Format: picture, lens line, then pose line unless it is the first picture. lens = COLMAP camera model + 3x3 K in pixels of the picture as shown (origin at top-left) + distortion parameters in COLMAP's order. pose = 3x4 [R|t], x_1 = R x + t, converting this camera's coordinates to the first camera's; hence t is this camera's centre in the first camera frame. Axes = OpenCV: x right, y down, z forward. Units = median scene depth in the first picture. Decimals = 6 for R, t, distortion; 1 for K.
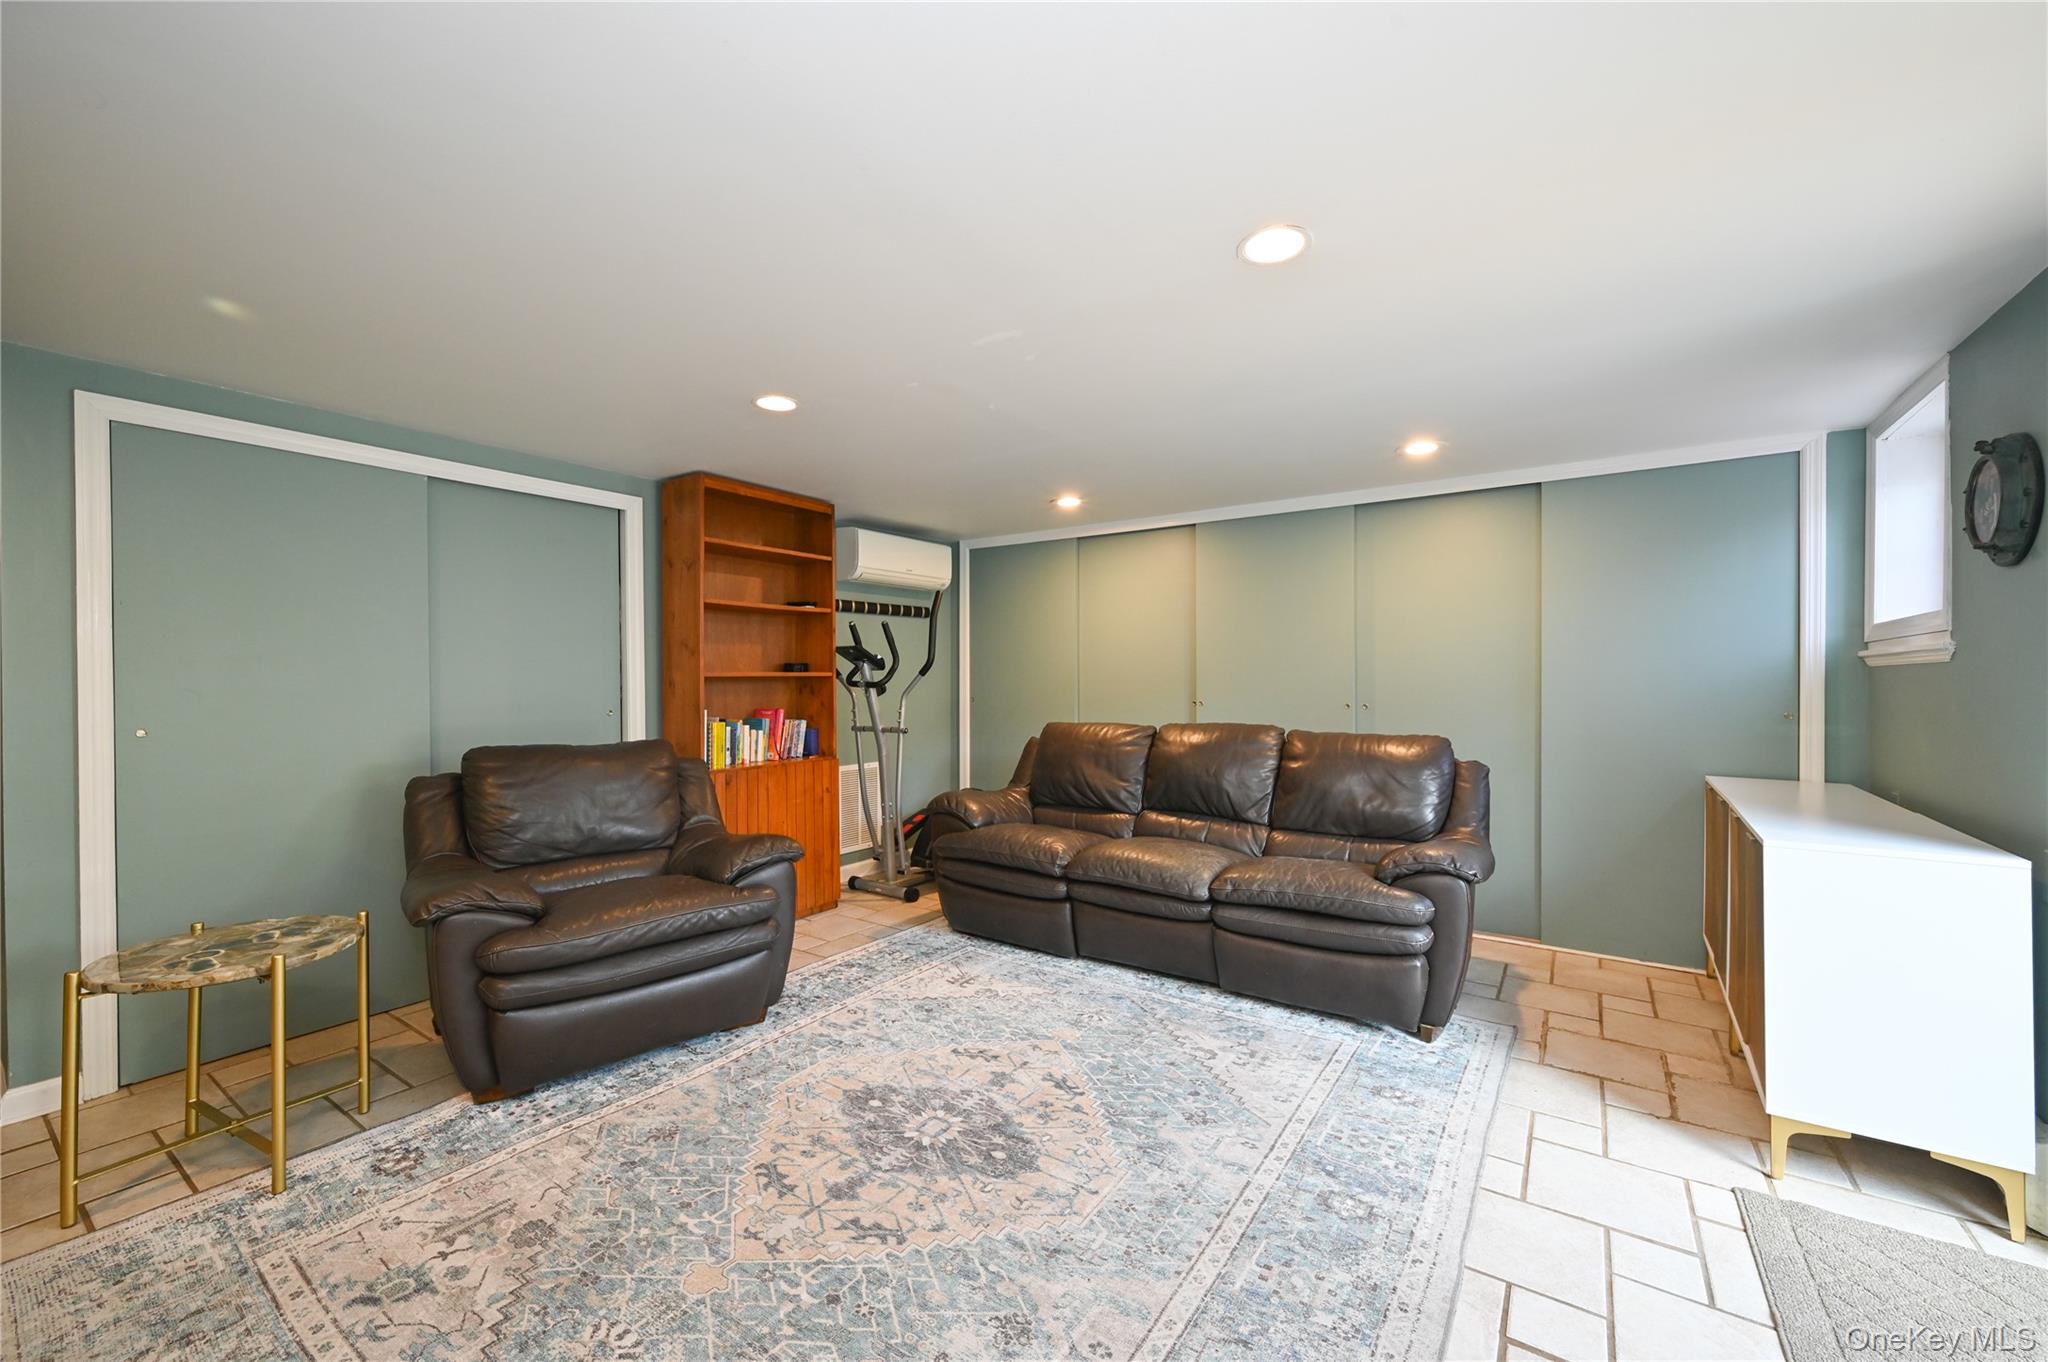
lens RADIAL K [[803.0, 0, 1025.3], [0, 803.0, 680.9], [0, 0, 1]] dist [0.000558, -0.000142]
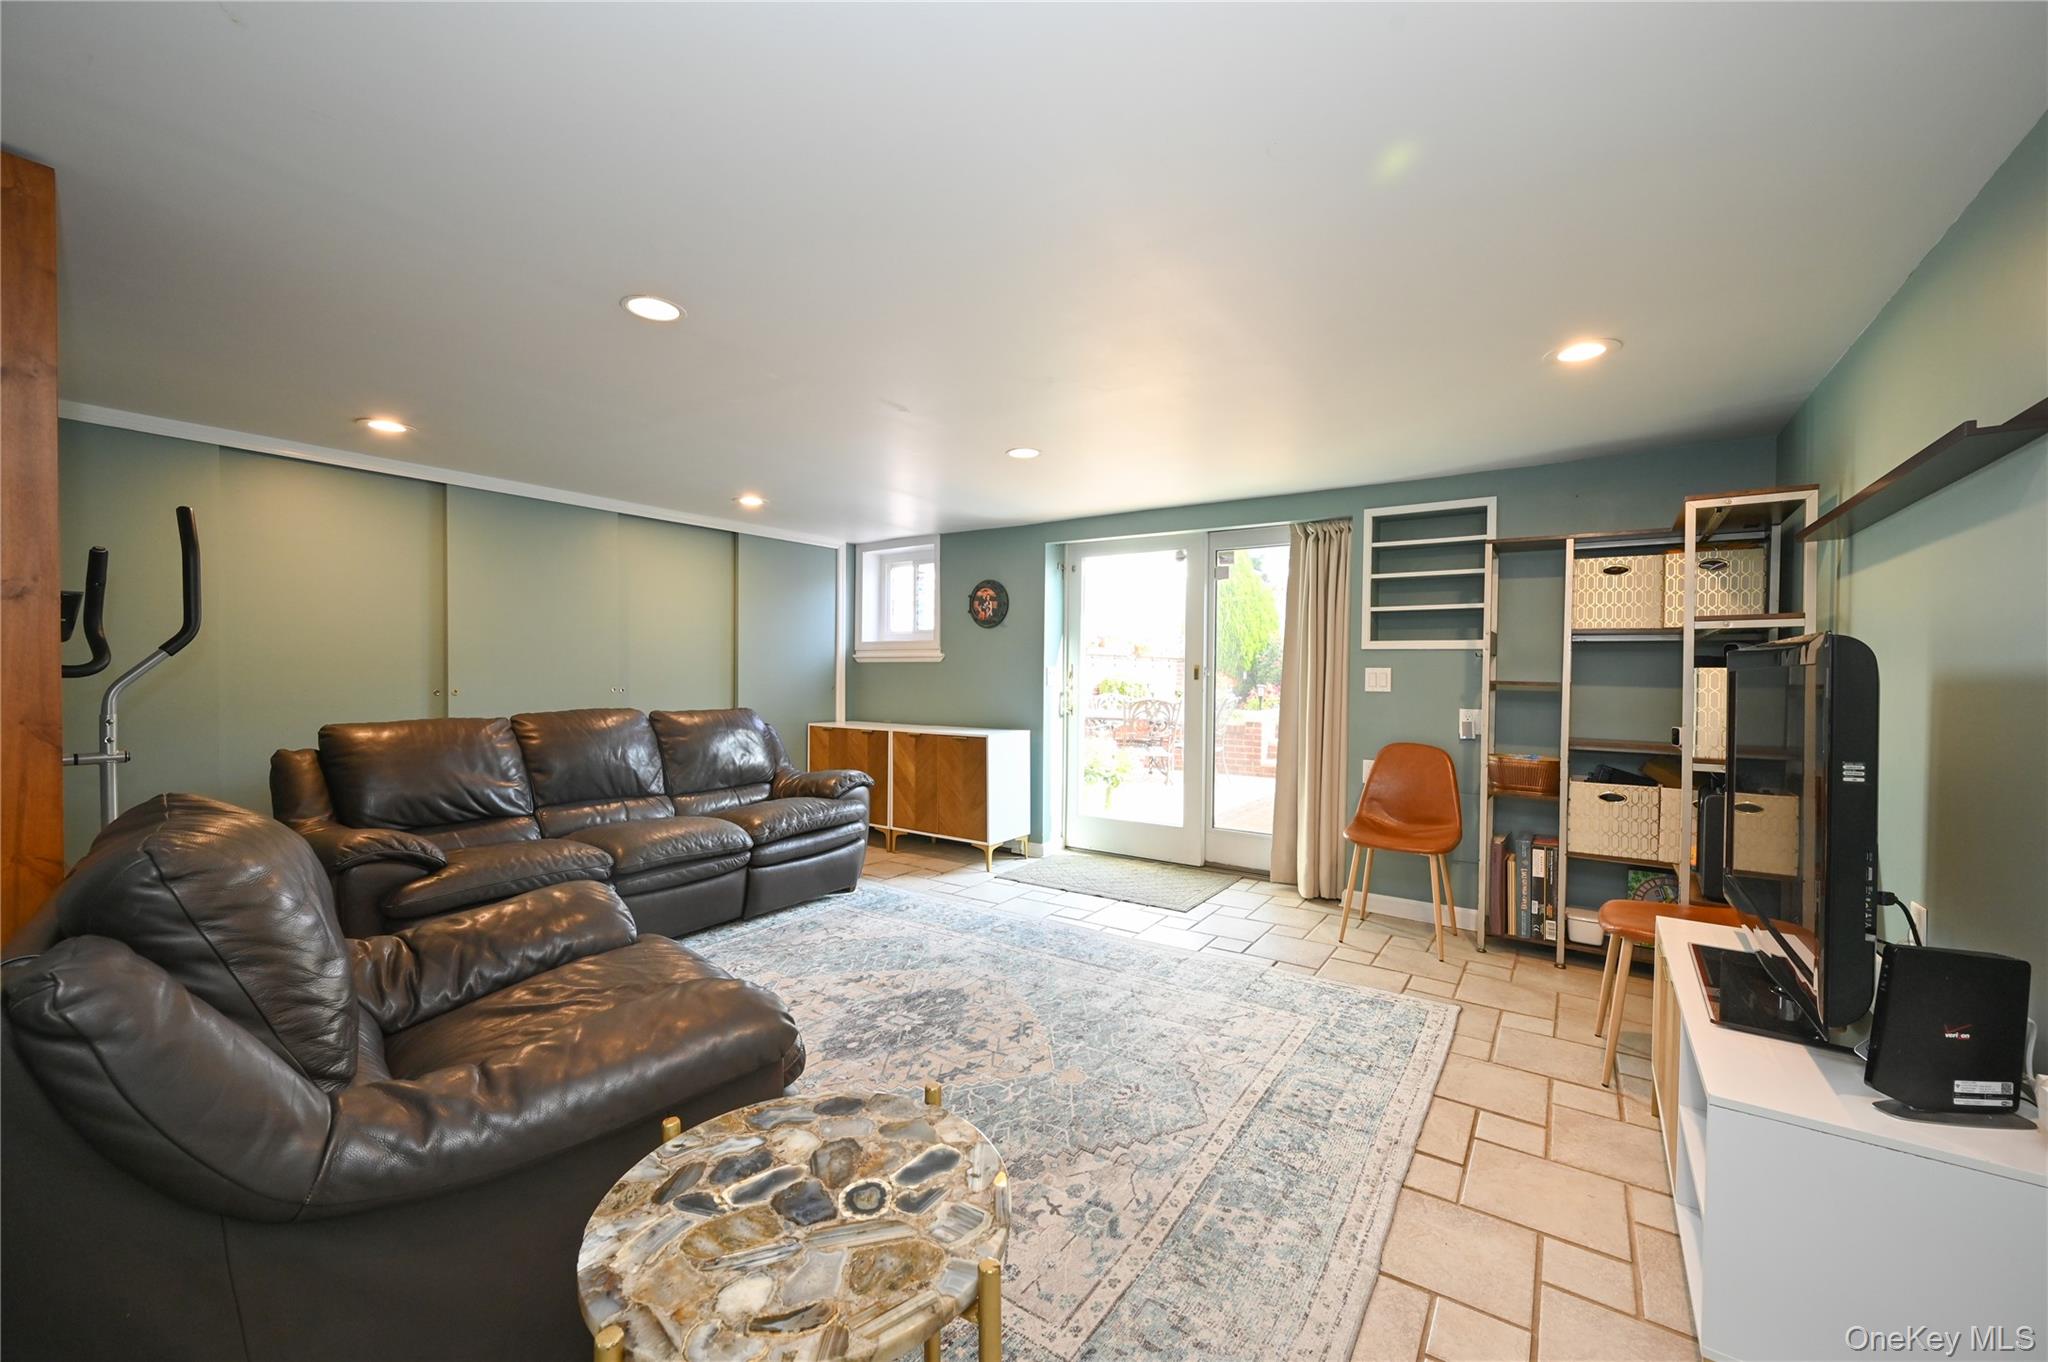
lens RADIAL K [[803.0, 0, 1025.9], [0, 803.0, 684.4], [0, 0, 1]] dist [0.000558, -0.000142]
pose [[-0.004067, -0.014496, 0.999887, -1.313575], [-0.004034, 0.999887, 0.014480, 0.008089], [-0.999984, -0.003975, -0.004125, 0.775929]]
